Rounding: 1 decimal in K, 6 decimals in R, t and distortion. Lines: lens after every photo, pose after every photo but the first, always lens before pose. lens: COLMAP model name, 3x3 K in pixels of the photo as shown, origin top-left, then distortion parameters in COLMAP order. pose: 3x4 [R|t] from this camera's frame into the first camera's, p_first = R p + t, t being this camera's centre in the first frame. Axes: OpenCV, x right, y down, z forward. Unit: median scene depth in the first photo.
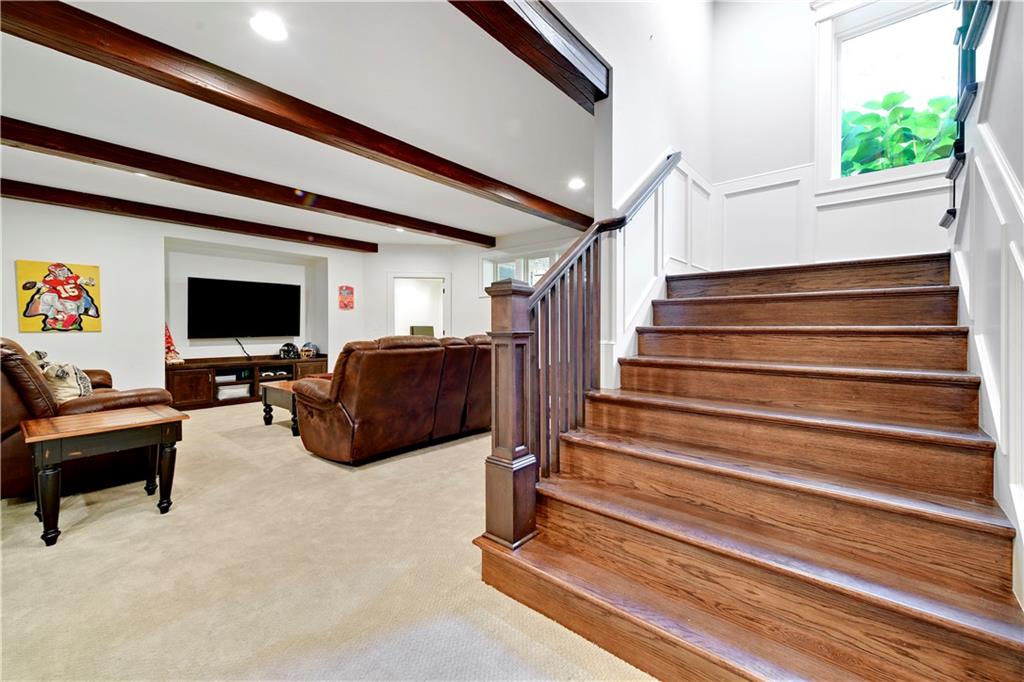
lens RADIAL K [[421.6, 0, 517.0], [0, 421.6, 334.7], [0, 0, 1]] dist [0.022225, -0.002701]
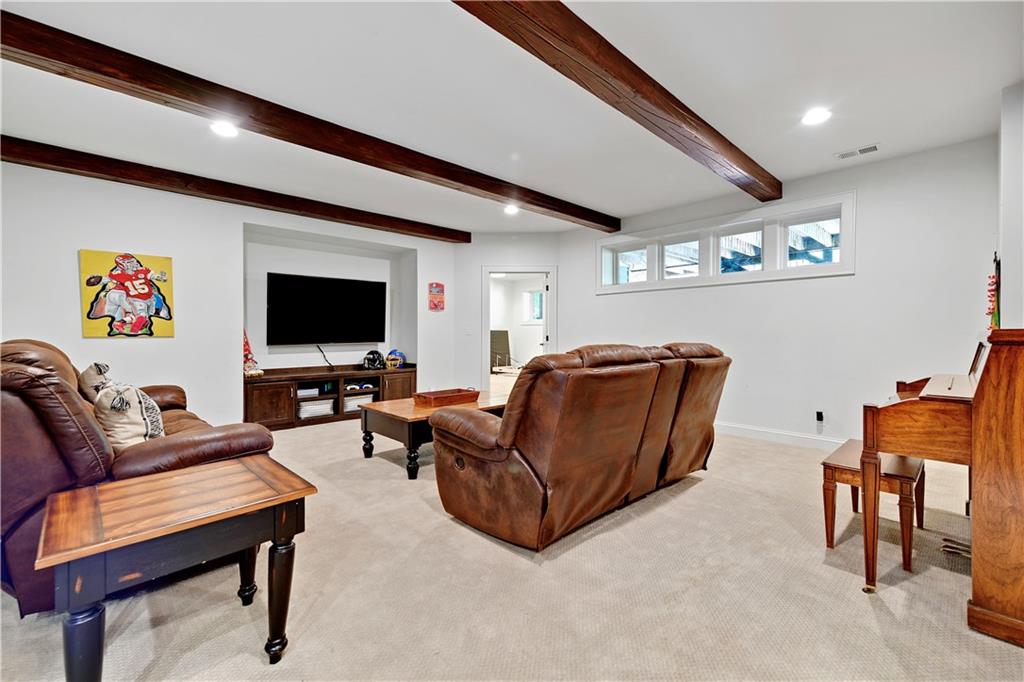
lens RADIAL K [[421.6, 0, 508.5], [0, 421.6, 338.9], [0, 0, 1]] dist [0.022225, -0.002701]
pose [[0.994789, 0.001646, -0.101946, -0.258996], [-0.001698, 0.999998, -0.000416, -0.004464], [0.101945, 0.000586, 0.994790, 0.264125]]
